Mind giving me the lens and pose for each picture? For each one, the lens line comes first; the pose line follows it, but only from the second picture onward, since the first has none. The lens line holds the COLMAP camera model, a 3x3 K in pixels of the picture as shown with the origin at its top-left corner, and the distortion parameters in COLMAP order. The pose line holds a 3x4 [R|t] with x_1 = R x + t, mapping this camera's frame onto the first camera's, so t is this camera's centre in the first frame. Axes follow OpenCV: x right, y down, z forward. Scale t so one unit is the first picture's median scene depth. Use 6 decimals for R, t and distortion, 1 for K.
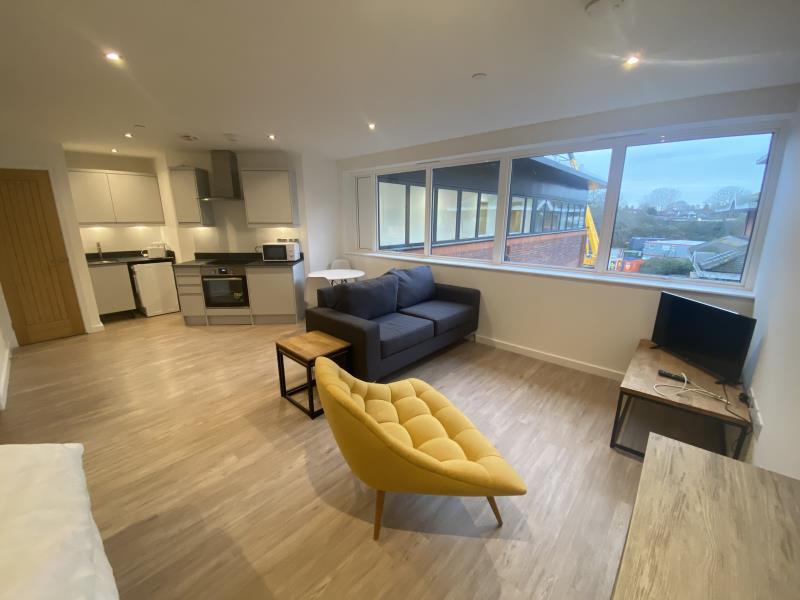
lens RADIAL K [[321.8, 0, 398.7], [0, 321.8, 302.9], [0, 0, 1]] dist [0.013225, -0.019426]
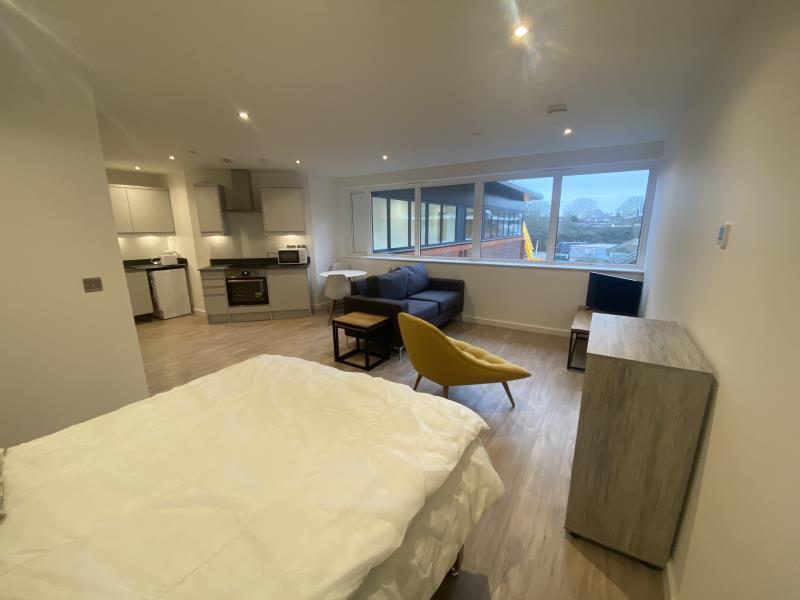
lens RADIAL K [[321.8, 0, 398.7], [0, 321.8, 302.9], [0, 0, 1]] dist [0.013225, -0.019426]
pose [[0.986653, -0.046370, 0.156097, -0.182643], [0.050431, 0.998482, -0.022158, 0.055923], [-0.154833, 0.029735, 0.987493, -0.207031]]
